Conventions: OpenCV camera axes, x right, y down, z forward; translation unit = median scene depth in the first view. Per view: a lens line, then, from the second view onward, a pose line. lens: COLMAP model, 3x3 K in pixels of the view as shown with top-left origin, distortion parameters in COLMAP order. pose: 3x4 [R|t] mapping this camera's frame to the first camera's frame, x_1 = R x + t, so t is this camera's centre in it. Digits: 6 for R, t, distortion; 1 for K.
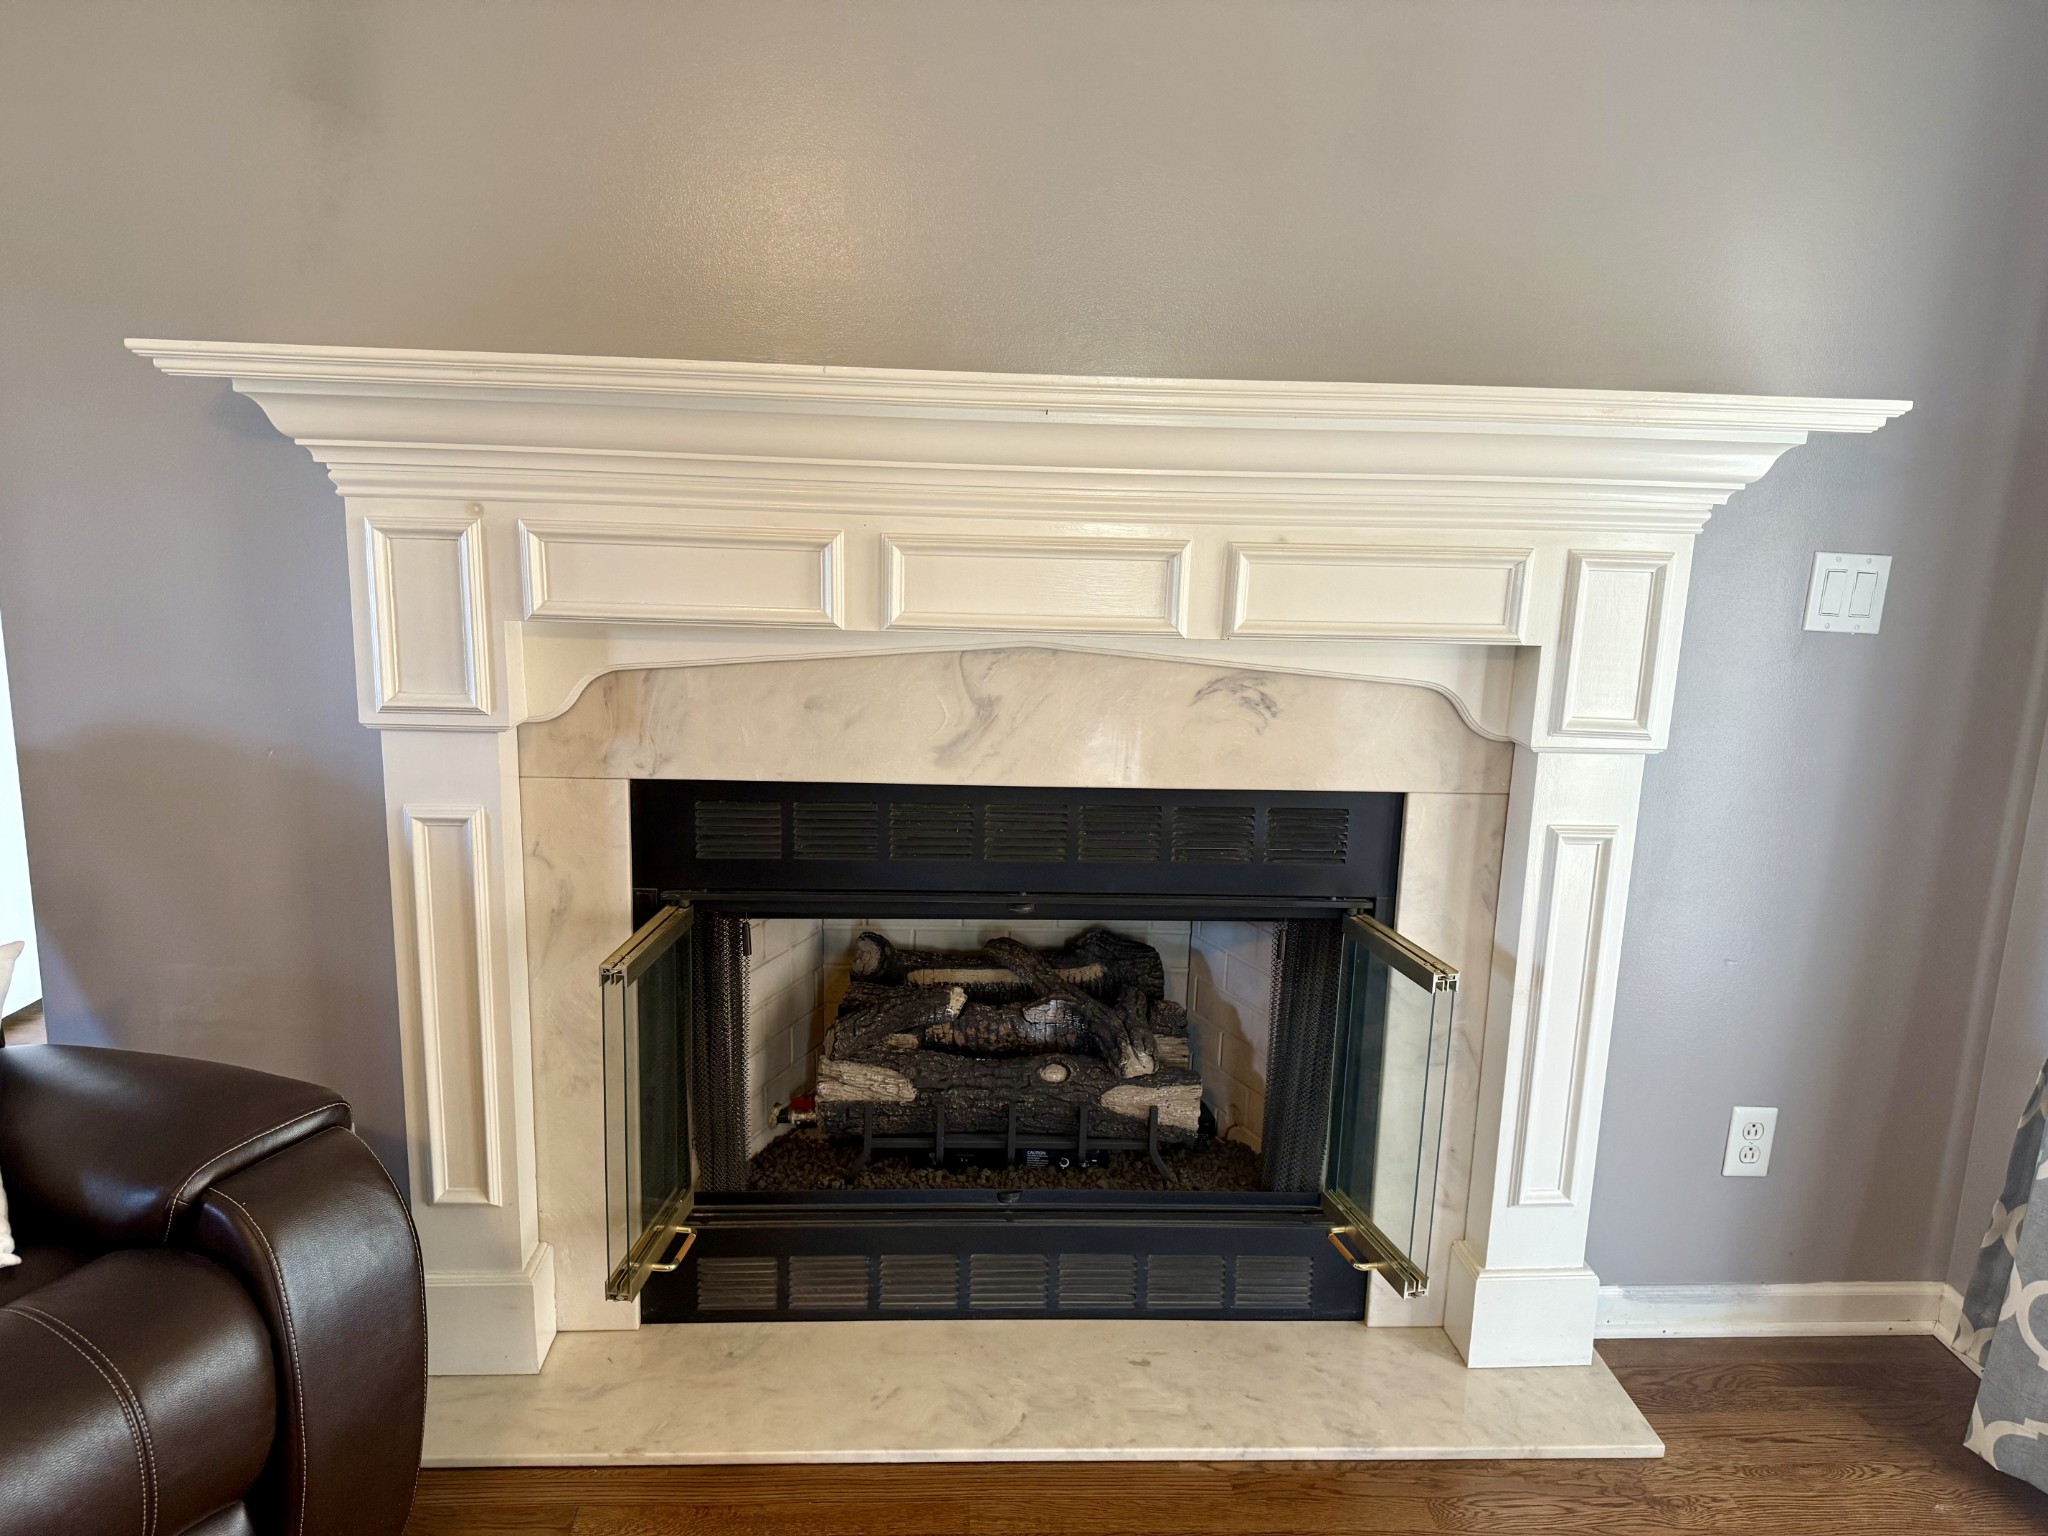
lens RADIAL K [[1426.4, 0, 1024.0], [0, 1426.4, 768.0], [0, 0, 1]] dist [0.086873, -0.126284]
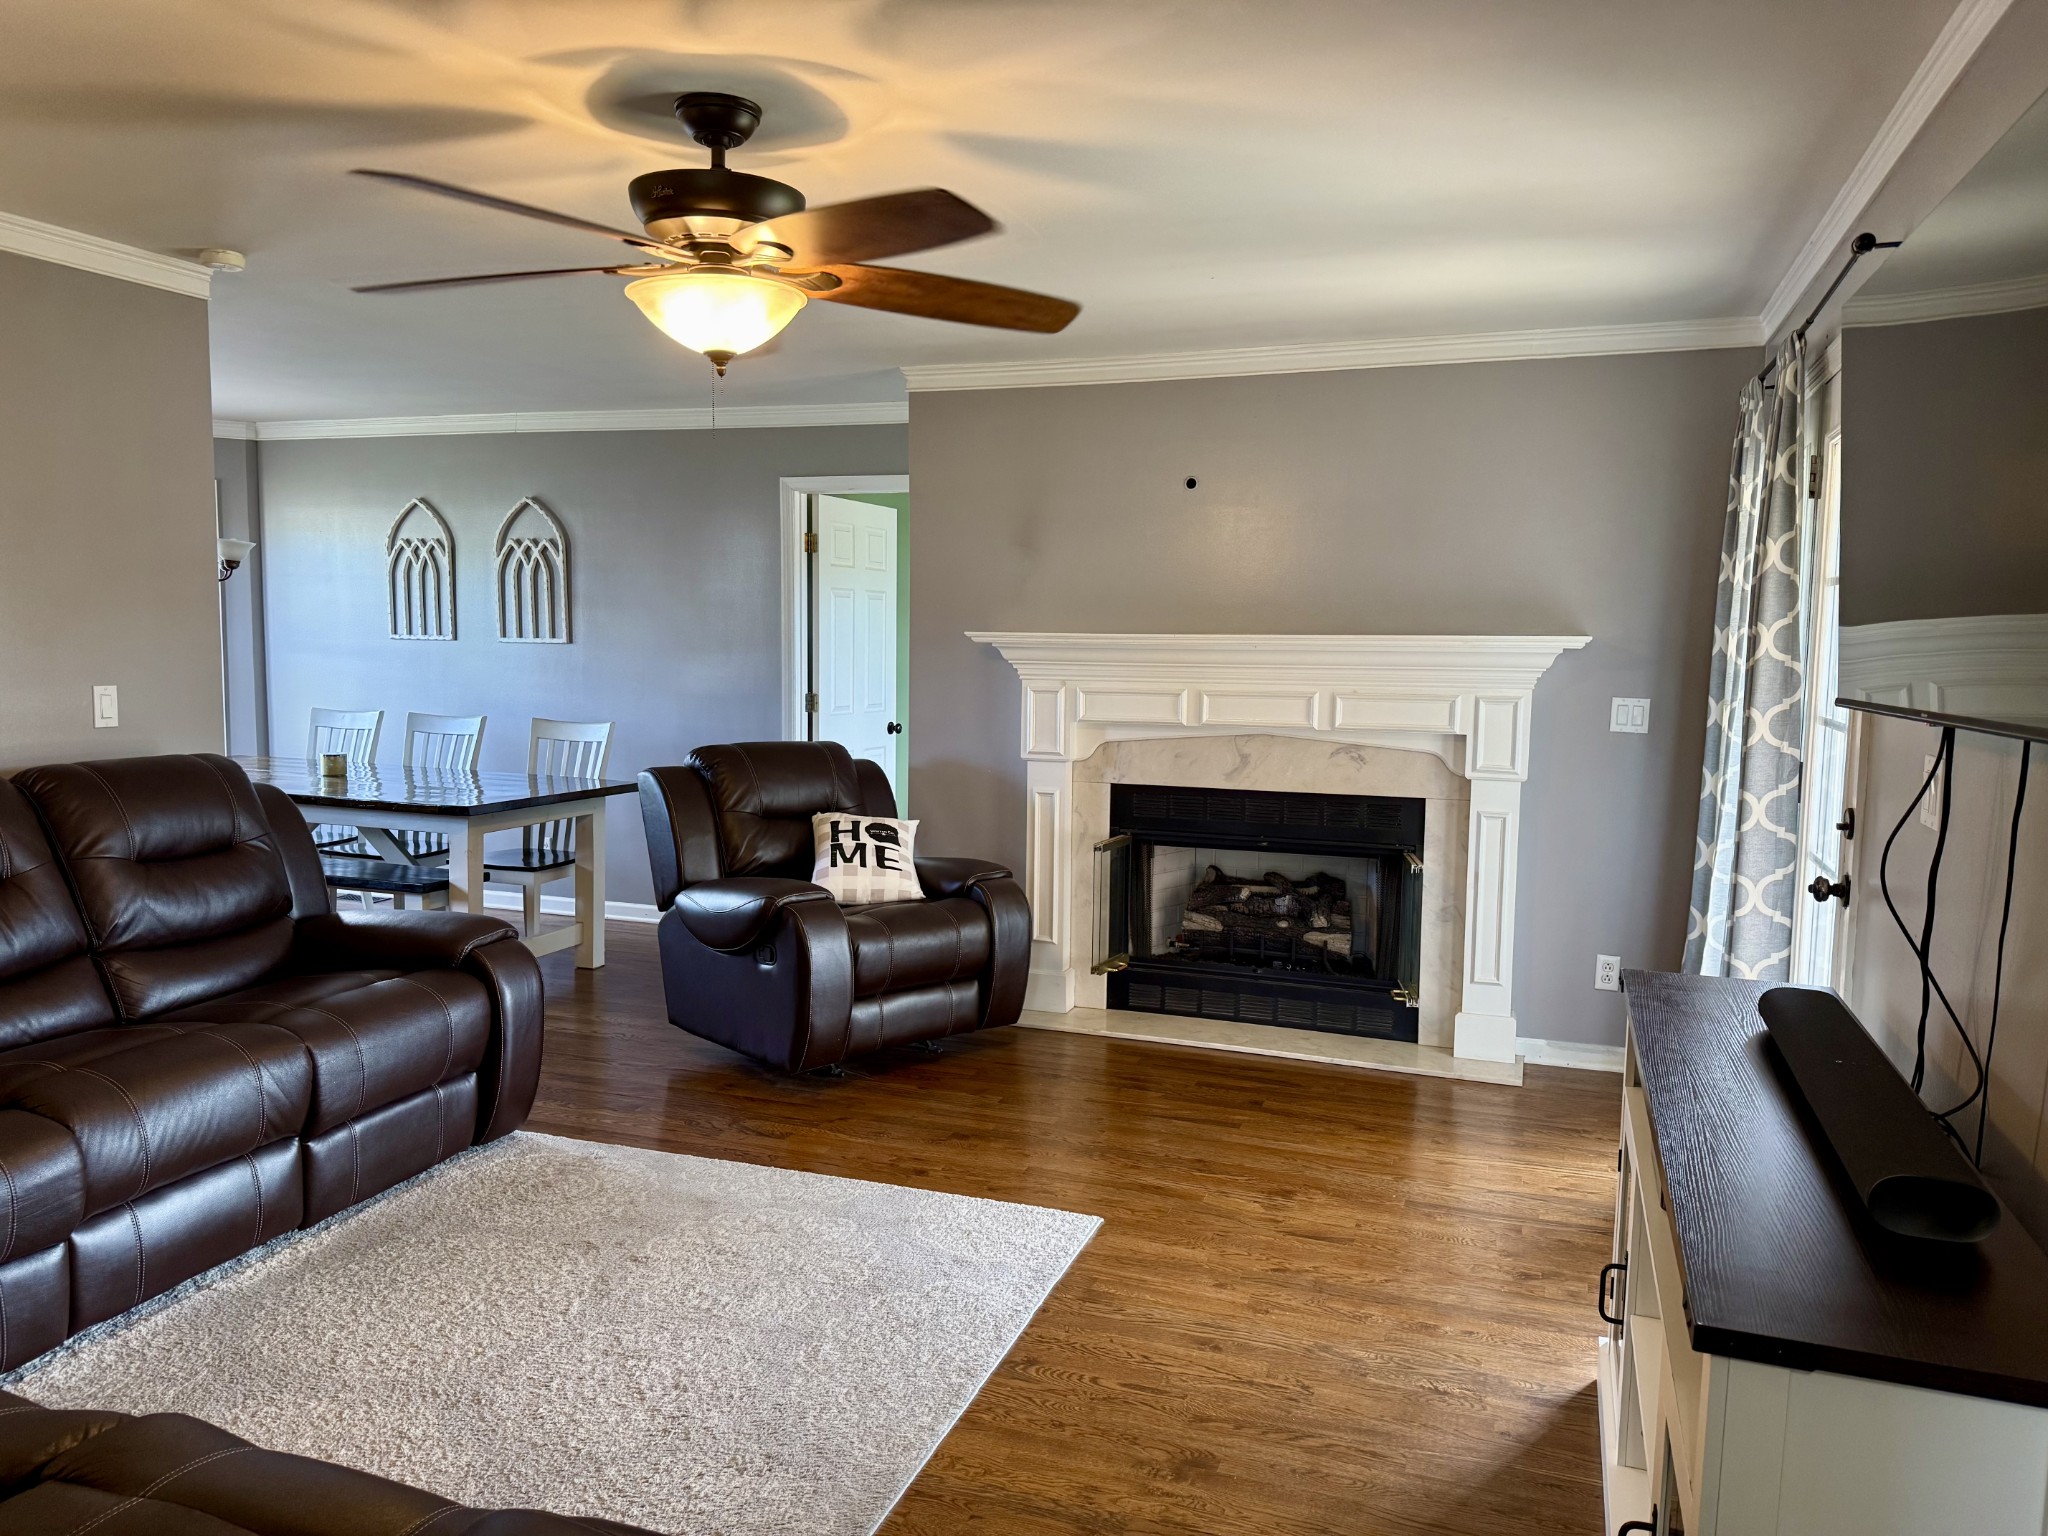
lens RADIAL K [[1426.4, 0, 1024.0], [0, 1426.4, 768.0], [0, 0, 1]] dist [0.086873, -0.126284]
pose [[0.921388, 0.014006, -0.388390, 0.576593], [-0.066407, 0.990328, -0.121825, 0.299103], [0.382927, 0.138040, 0.913407, -1.412924]]
